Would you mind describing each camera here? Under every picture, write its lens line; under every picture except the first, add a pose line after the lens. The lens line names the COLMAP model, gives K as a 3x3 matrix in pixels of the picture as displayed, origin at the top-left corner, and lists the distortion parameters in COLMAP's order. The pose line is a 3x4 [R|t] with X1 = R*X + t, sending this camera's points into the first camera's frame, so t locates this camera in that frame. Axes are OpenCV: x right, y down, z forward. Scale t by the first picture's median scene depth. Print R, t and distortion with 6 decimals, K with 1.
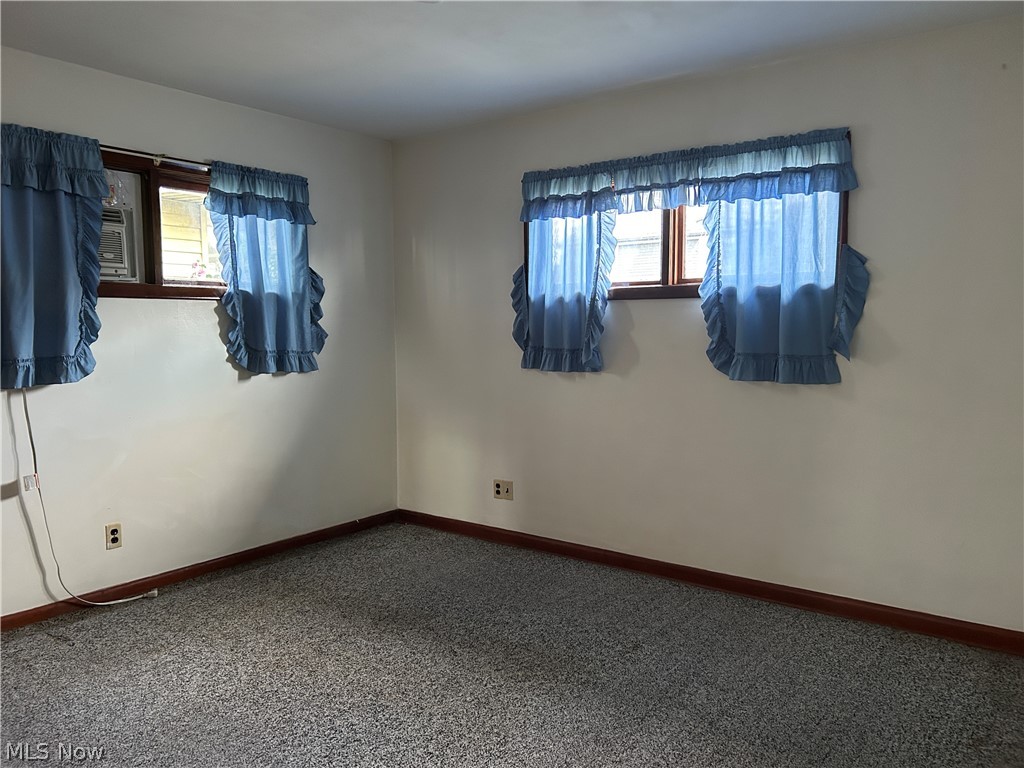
lens RADIAL K [[782.3, 0, 507.6], [0, 782.3, 384.2], [0, 0, 1]] dist [0.046117, -0.045242]
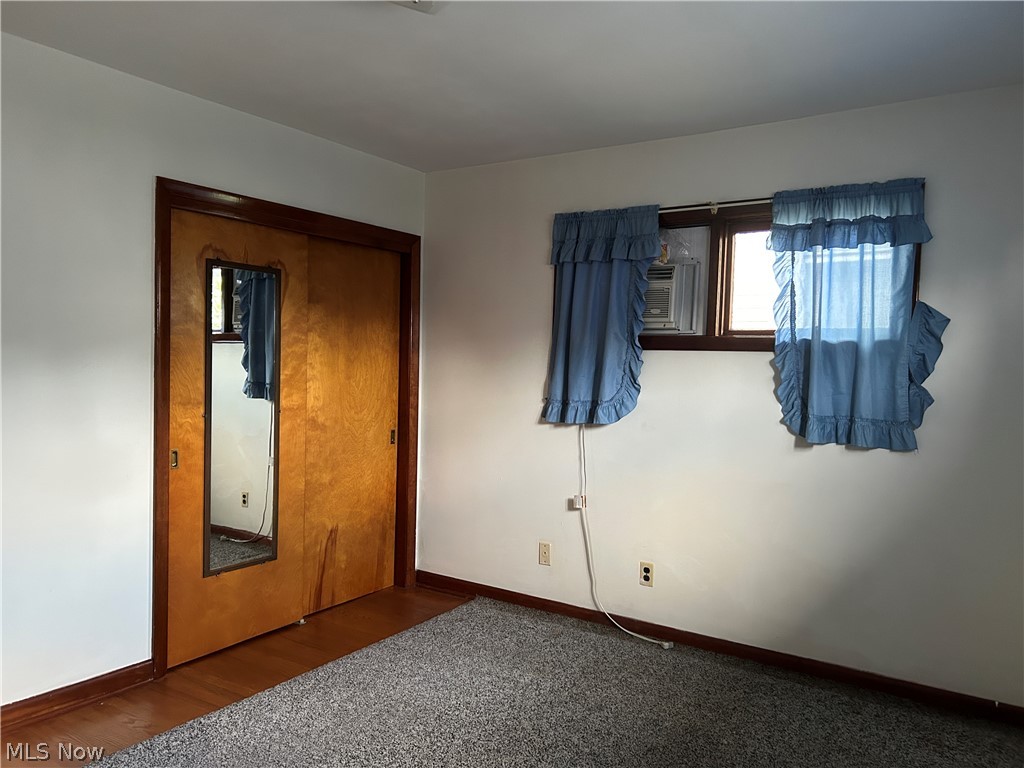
lens RADIAL K [[782.3, 0, 507.6], [0, 782.3, 384.2], [0, 0, 1]] dist [0.046117, -0.045242]
pose [[0.047623, 0.043365, -0.997924, 0.491751], [-0.097329, 0.994505, 0.038572, -0.077104], [0.994112, 0.095290, 0.051582, 0.679254]]
